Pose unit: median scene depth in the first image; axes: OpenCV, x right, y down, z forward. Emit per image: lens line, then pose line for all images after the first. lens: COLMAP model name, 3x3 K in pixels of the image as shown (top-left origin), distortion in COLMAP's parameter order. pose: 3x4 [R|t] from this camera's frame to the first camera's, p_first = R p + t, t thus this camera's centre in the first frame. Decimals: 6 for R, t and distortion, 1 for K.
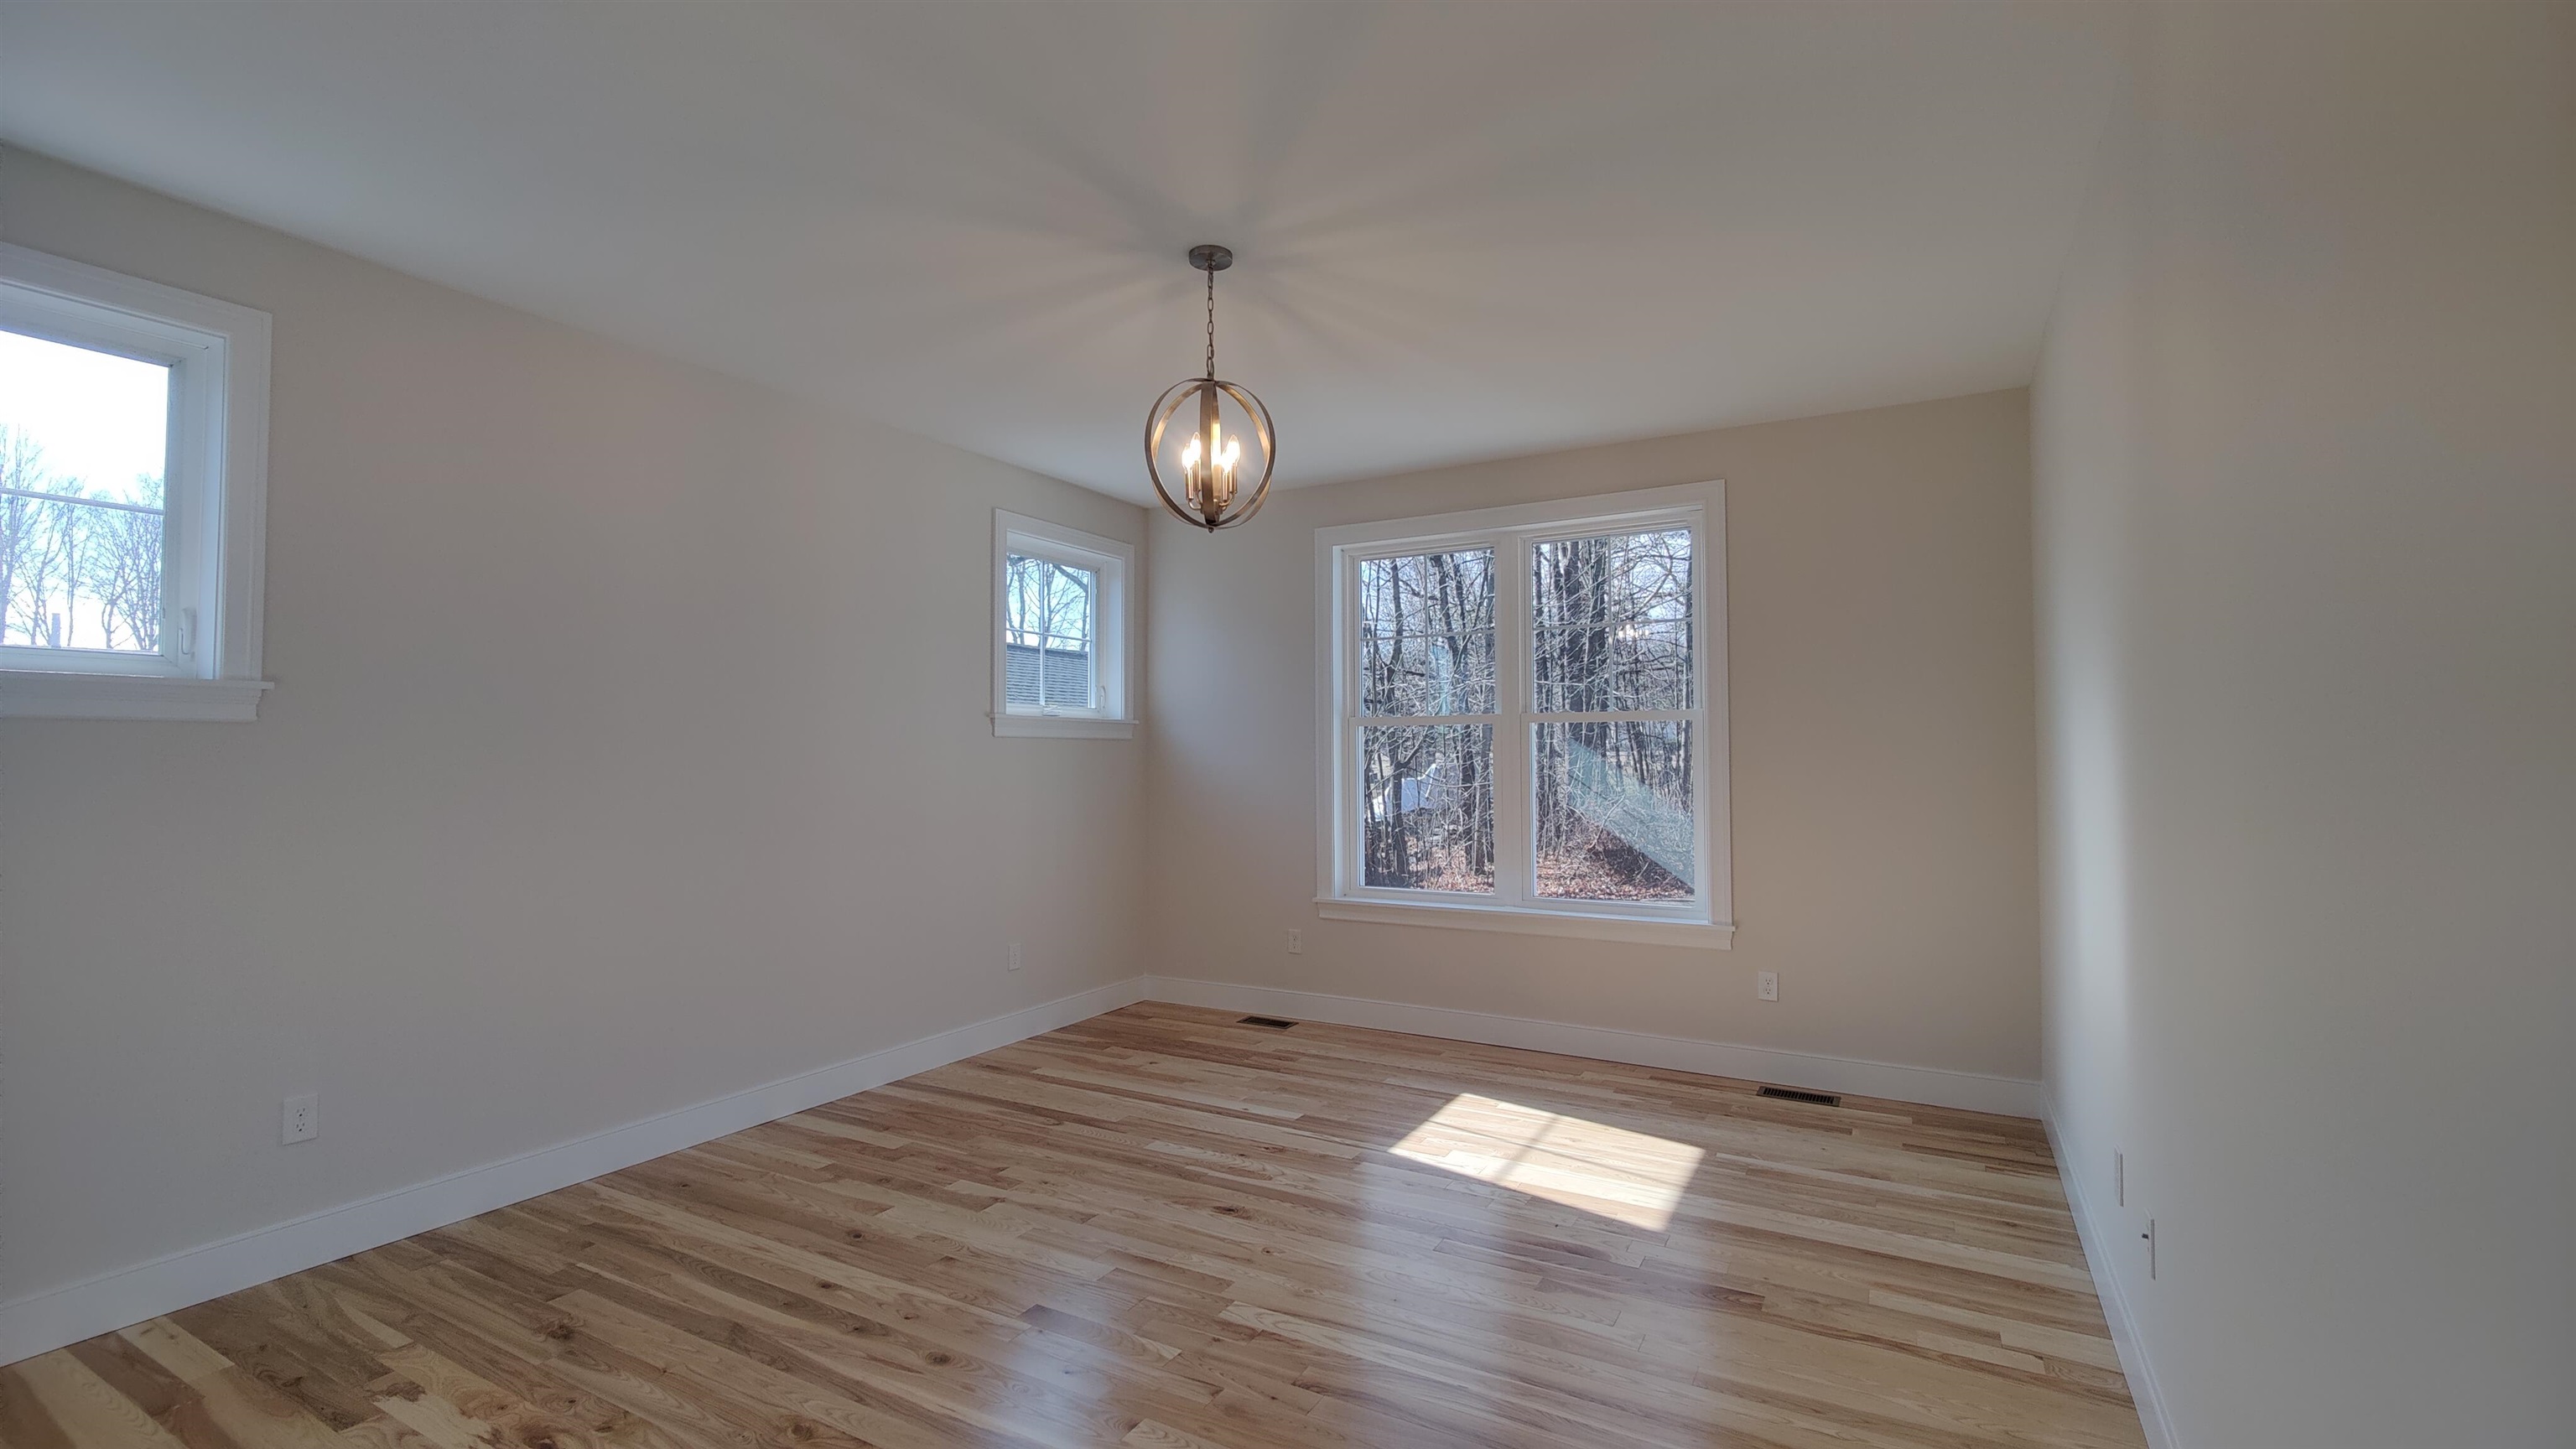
lens RADIAL K [[1112.2, 0, 1292.9], [0, 1112.2, 725.4], [0, 0, 1]] dist [0.026394, -0.020714]
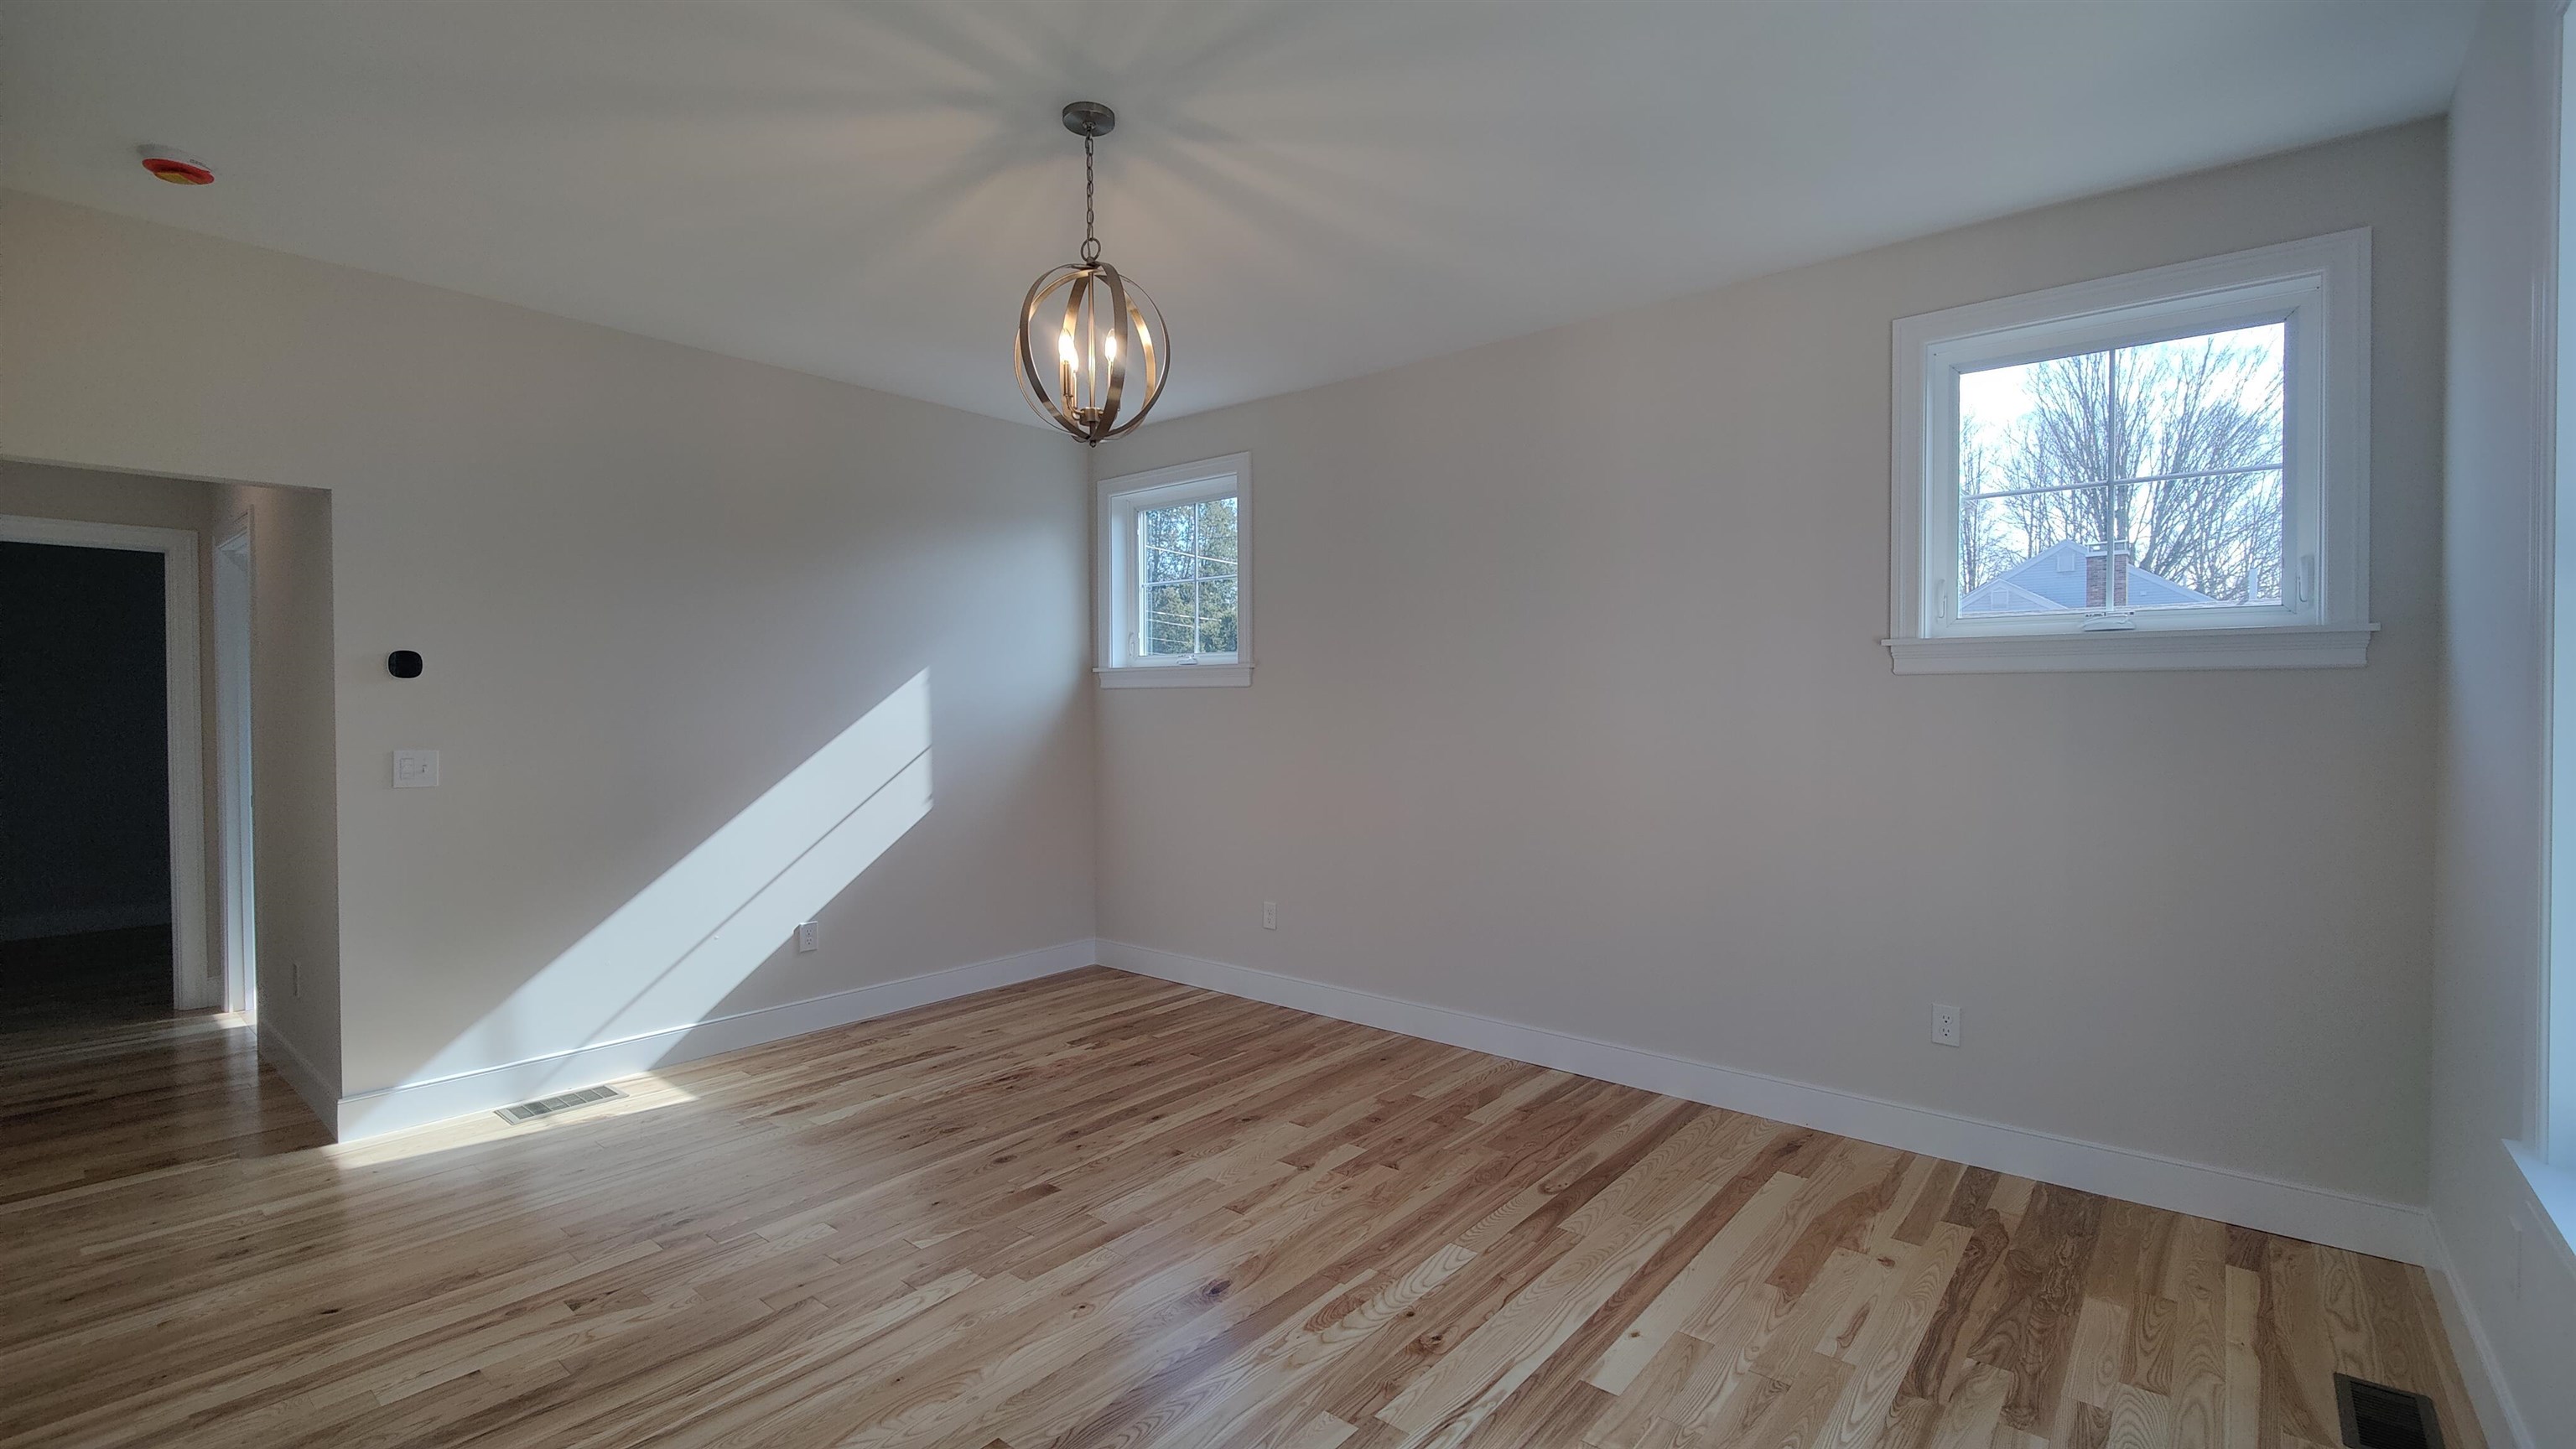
lens RADIAL K [[1112.2, 0, 1292.9], [0, 1112.2, 725.4], [0, 0, 1]] dist [0.026394, -0.020714]
pose [[-0.187193, 0.020984, -0.982099, 0.610439], [0.027926, 0.999481, 0.016033, 0.026267], [0.981926, -0.024425, -0.187682, 1.070166]]
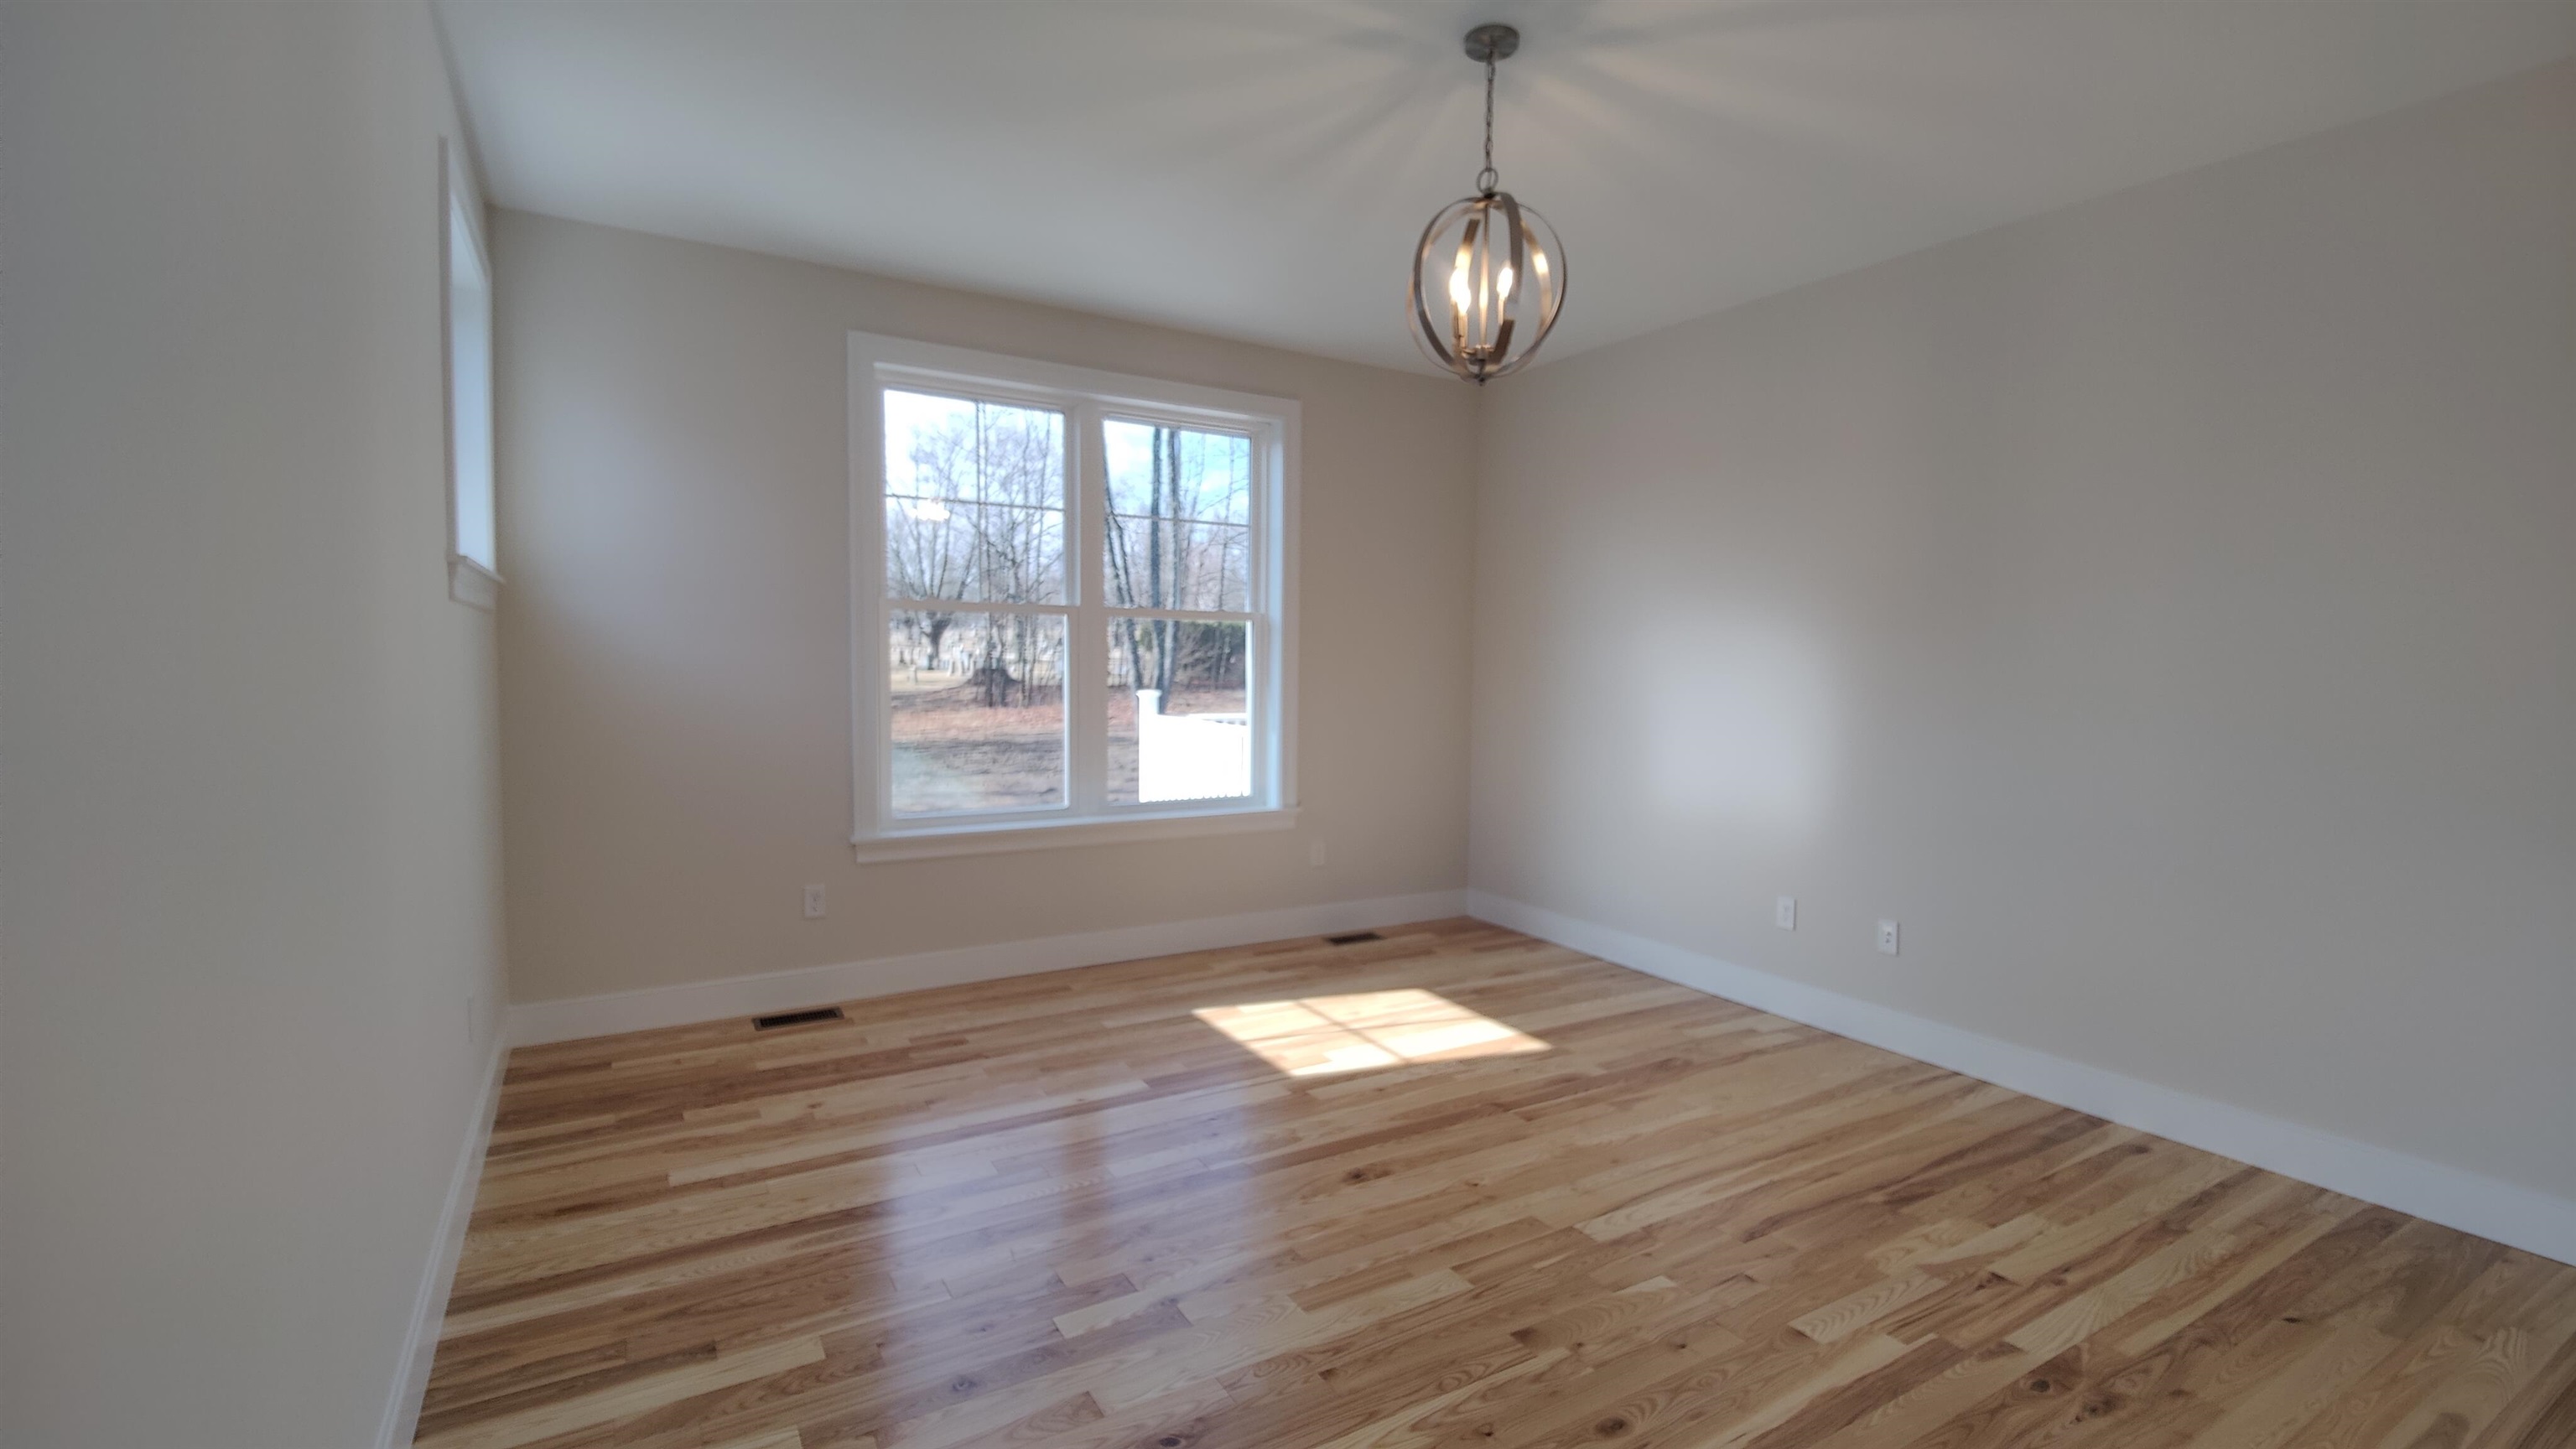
lens RADIAL K [[1112.2, 0, 1292.9], [0, 1112.2, 725.4], [0, 0, 1]] dist [0.026394, -0.020714]
pose [[0.498869, -0.041248, 0.865695, -0.723329], [-0.036984, 0.996944, 0.068814, 0.024076], [-0.865888, -0.066346, 0.495819, 0.563884]]
